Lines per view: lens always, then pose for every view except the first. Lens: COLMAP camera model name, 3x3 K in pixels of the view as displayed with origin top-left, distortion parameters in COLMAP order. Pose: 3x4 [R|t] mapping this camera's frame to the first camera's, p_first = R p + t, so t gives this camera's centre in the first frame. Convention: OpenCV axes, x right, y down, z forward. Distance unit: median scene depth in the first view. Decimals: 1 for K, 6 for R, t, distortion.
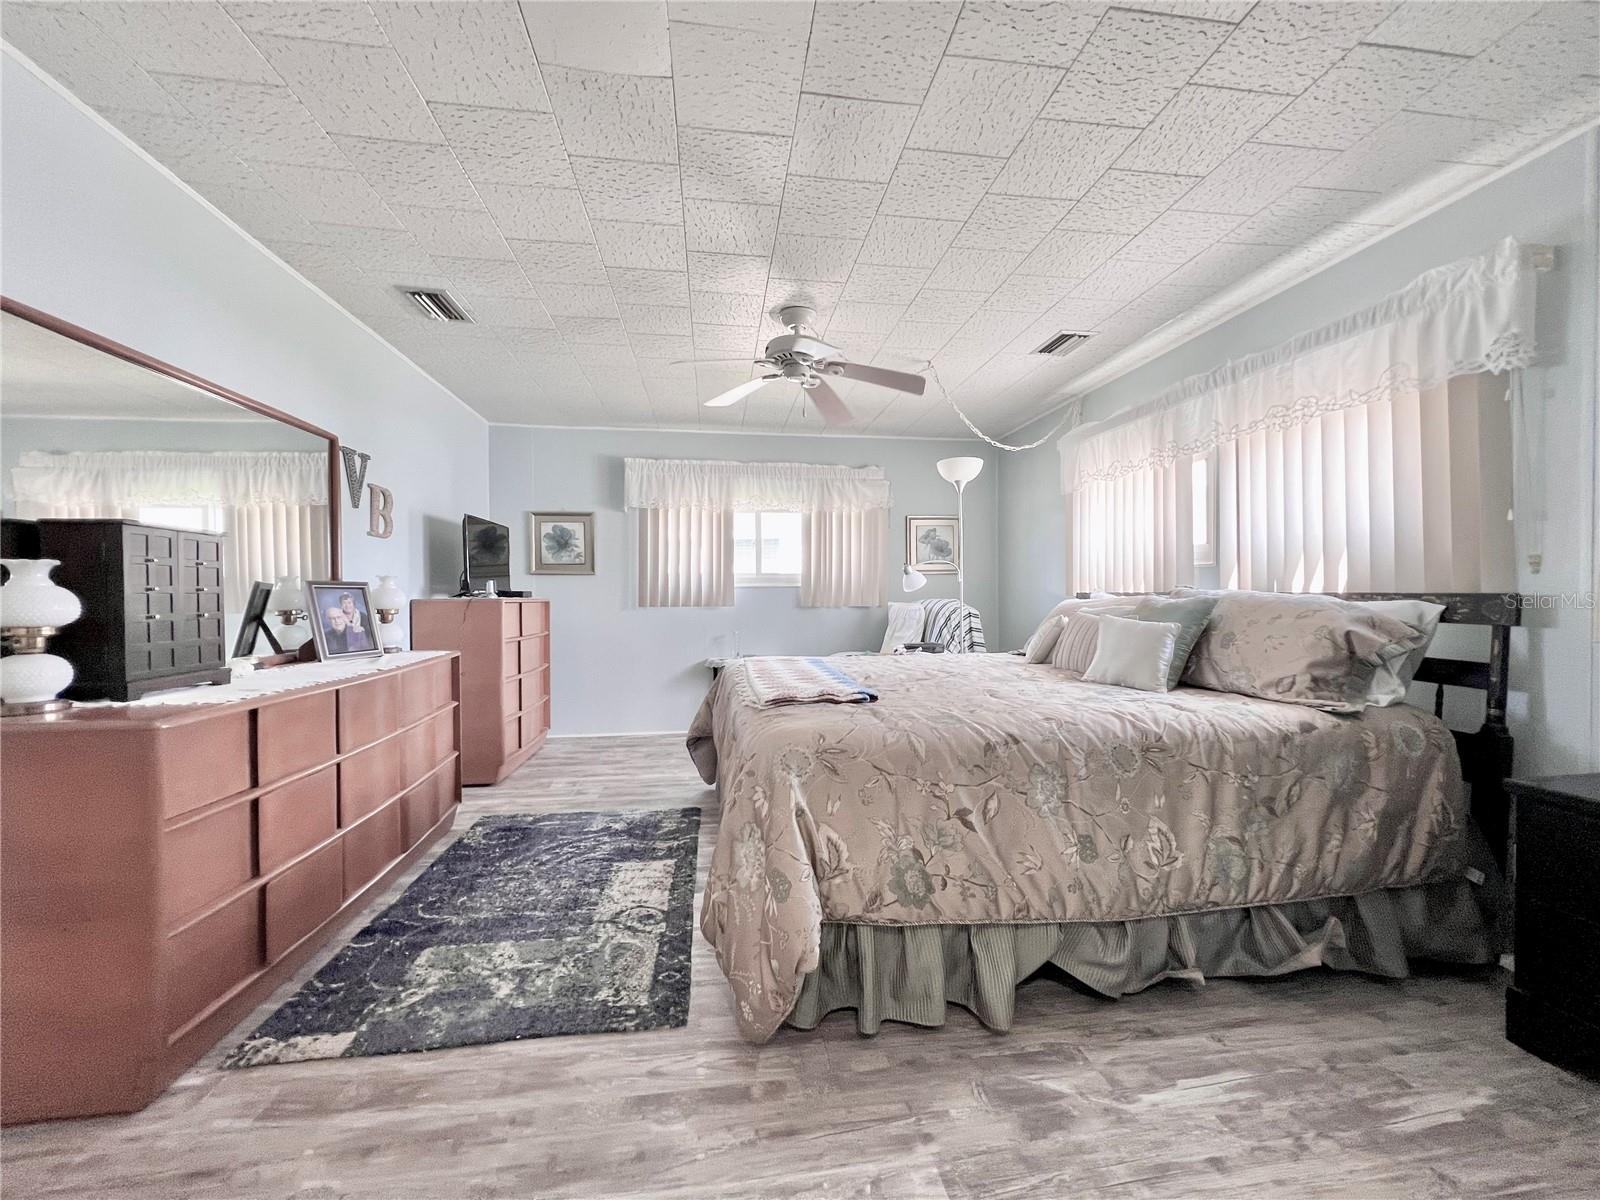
lens RADIAL K [[638.6, 0, 803.9], [0, 638.6, 595.8], [0, 0, 1]] dist [-0.000307, 0.000519]
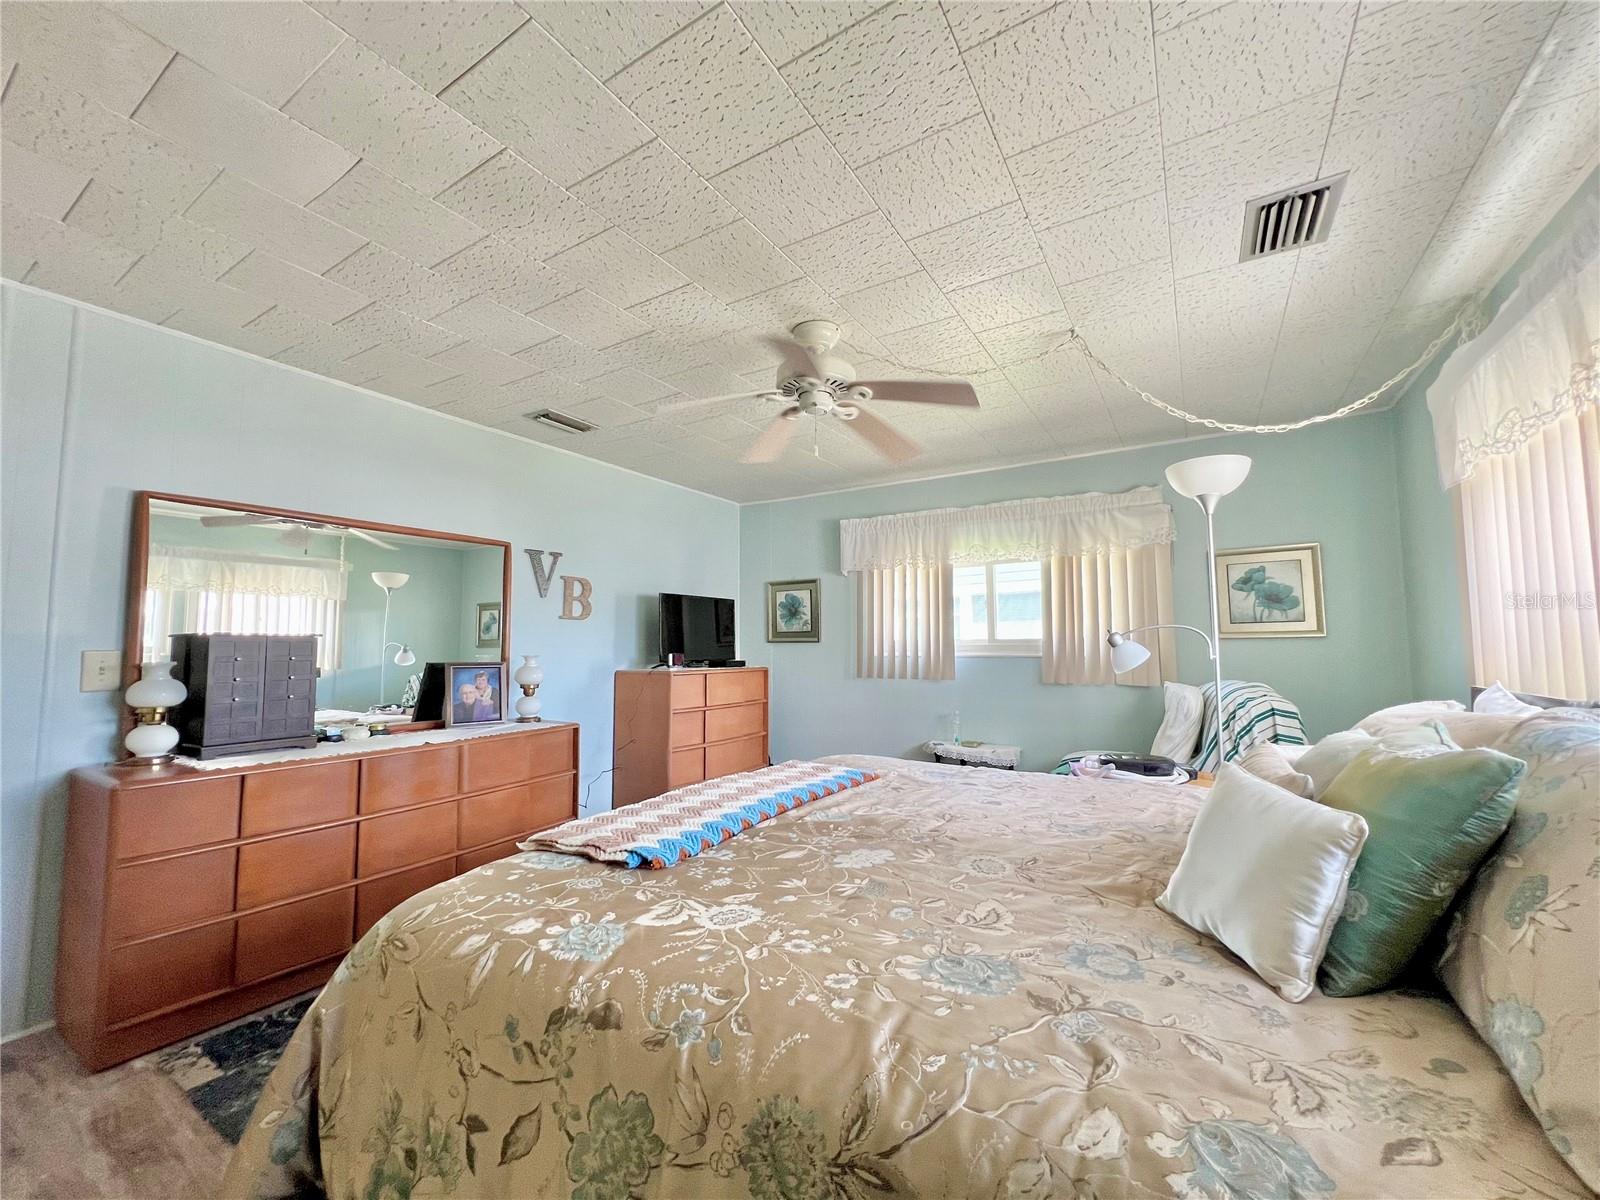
lens RADIAL K [[640.6, 0, 796.2], [0, 640.6, 600.6], [0, 0, 1]] dist [0.000467, 0.000180]
pose [[0.767350, -0.044174, -0.639706, 0.517624], [-0.001075, 0.997534, -0.070173, -0.053676], [0.641228, 0.054535, 0.765410, 0.431440]]
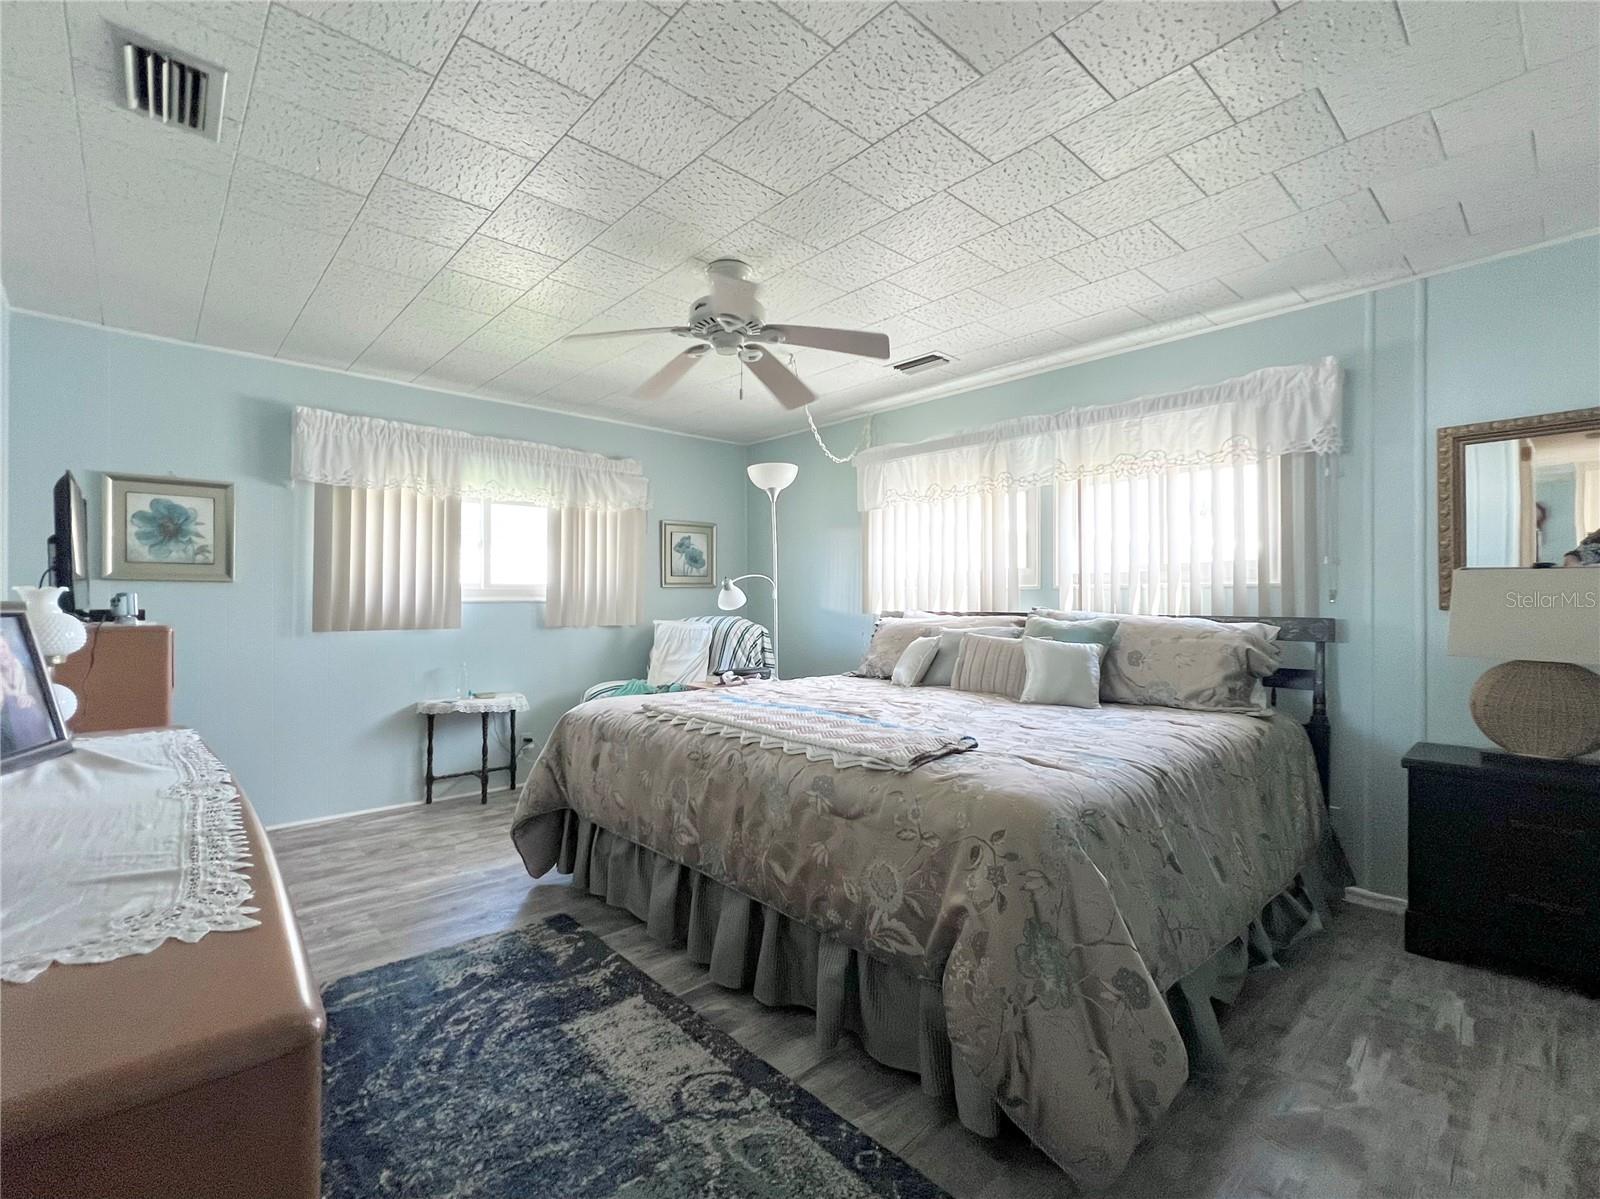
lens RADIAL K [[707.4, 0, 738.1], [0, 707.4, 595.1], [0, 0, 1]] dist [0.000118, 0.000512]
pose [[0.851194, 0.008402, 0.524783, -0.512592], [-0.001621, 0.999909, -0.013380, -0.021161], [-0.524848, 0.010538, 0.851131, 0.261733]]
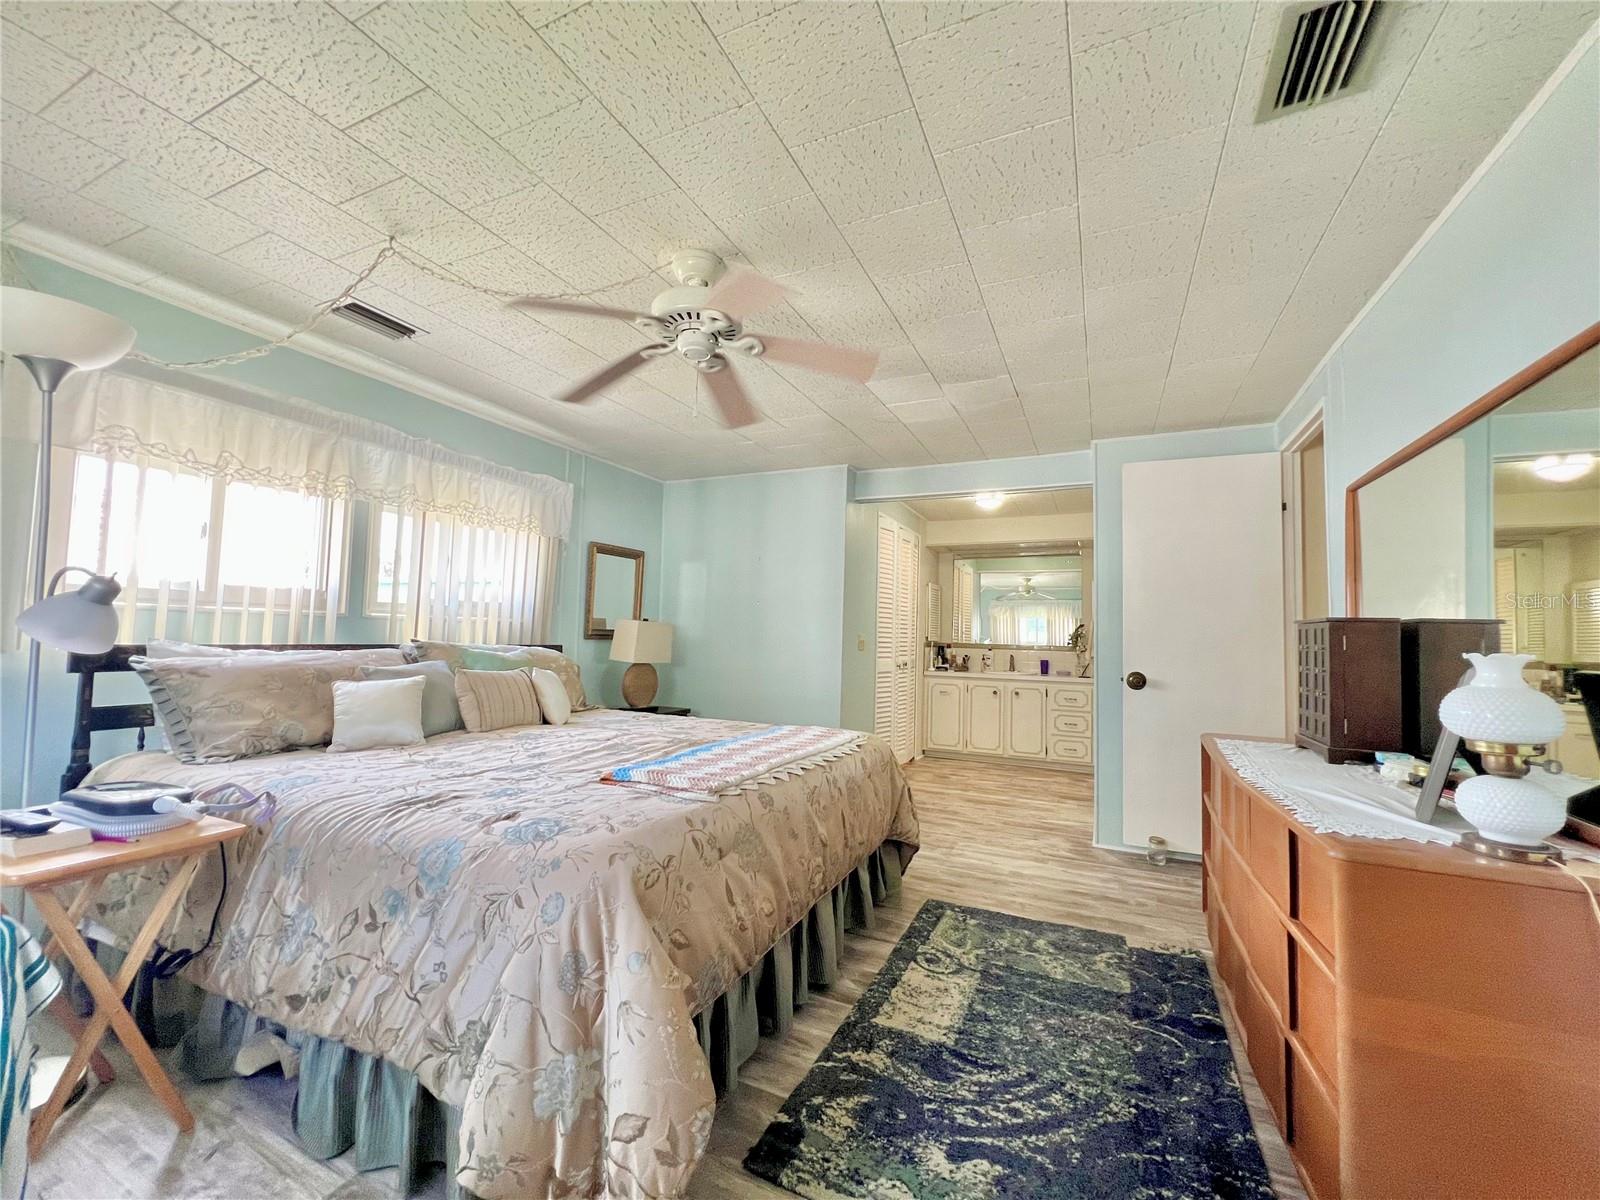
lens RADIAL K [[674.0, 0, 797.3], [0, 674.0, 595.6], [0, 0, 1]] dist [-0.000538, 0.000129]
pose [[-0.838900, 0.015259, 0.544071, -0.551242], [-0.019340, 0.998140, -0.057814, -0.037444], [-0.543941, -0.059023, -0.837045, 1.700000]]
